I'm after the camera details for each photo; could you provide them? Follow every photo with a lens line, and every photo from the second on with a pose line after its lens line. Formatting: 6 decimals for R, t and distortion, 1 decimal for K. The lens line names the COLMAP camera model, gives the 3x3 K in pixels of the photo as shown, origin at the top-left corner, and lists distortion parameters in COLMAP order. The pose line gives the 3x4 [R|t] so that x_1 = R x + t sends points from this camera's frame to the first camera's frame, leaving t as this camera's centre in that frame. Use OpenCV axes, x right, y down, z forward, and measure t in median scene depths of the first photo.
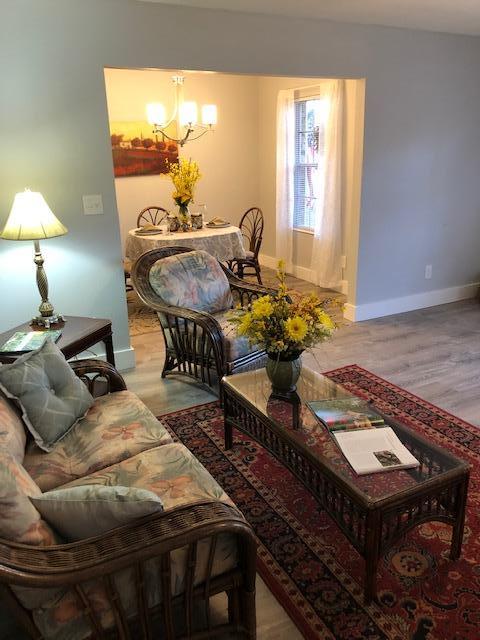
lens RADIAL K [[522.5, 0, 240.0], [0, 522.5, 320.0], [0, 0, 1]] dist [0.008337, 0.004410]
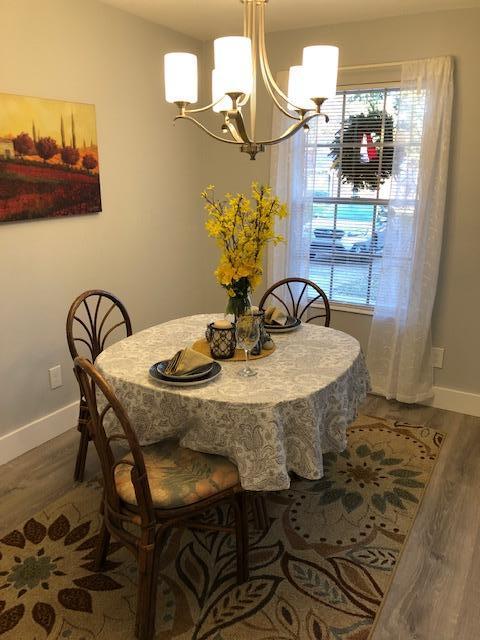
lens RADIAL K [[522.5, 0, 240.0], [0, 522.5, 320.0], [0, 0, 1]] dist [0.008337, 0.004410]
pose [[0.848218, -0.113481, 0.517348, -0.288528], [0.136311, 0.990647, -0.006190, -0.171178], [-0.511806, 0.075771, 0.855753, 0.555868]]
